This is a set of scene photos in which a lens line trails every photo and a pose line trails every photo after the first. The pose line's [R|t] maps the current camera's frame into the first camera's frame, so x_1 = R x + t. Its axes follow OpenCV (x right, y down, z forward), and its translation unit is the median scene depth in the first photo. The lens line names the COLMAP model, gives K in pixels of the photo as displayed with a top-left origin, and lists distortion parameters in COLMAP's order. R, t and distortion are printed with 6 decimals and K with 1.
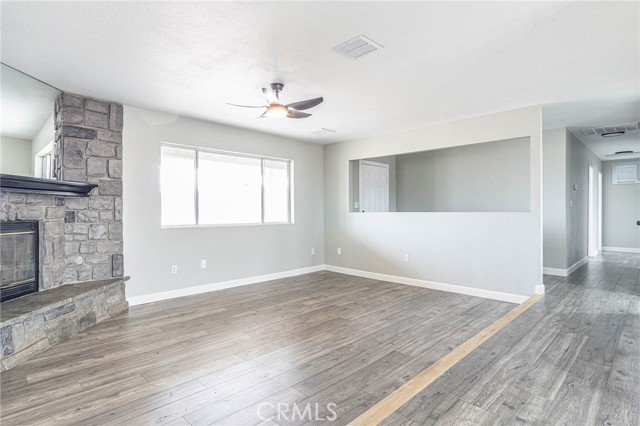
lens RADIAL K [[341.5, 0, 321.6], [0, 341.5, 210.2], [0, 0, 1]] dist [0.001665, -0.000281]
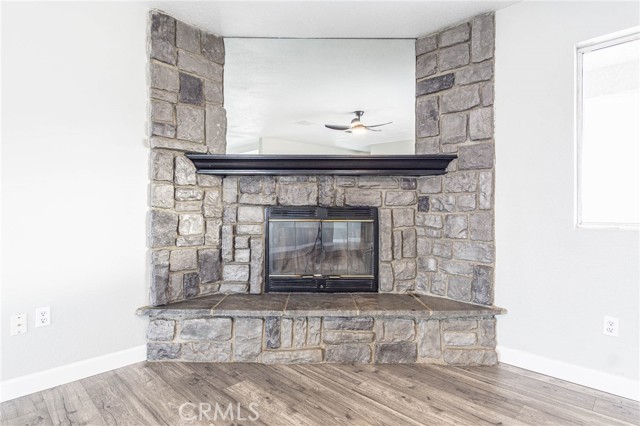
lens RADIAL K [[337.9, 0, 314.6], [0, 337.9, 211.5], [0, 0, 1]] dist [0.002825, 0.001297]
pose [[-0.008098, 0.000310, -0.999967, -0.003185], [-0.000175, 1.000000, 0.000312, 0.036292], [0.999967, 0.000177, -0.008098, 0.771046]]
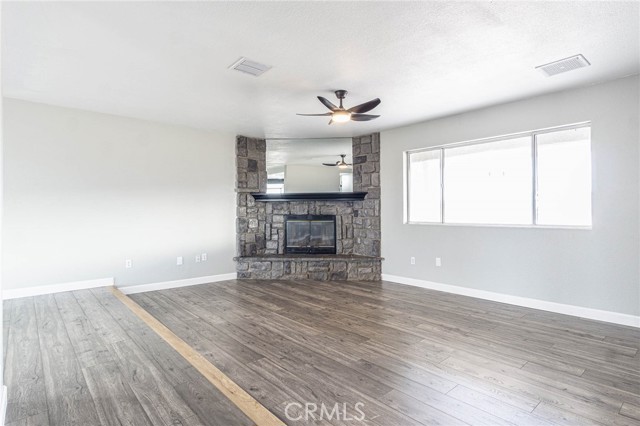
lens RADIAL K [[337.9, 0, 314.6], [0, 337.9, 211.5], [0, 0, 1]] dist [0.002825, 0.001297]
pose [[-0.087718, 0.005002, -0.996133, 0.878434], [0.009616, 0.999945, 0.004174, 0.002658], [0.996099, -0.009212, -0.087761, 0.945804]]
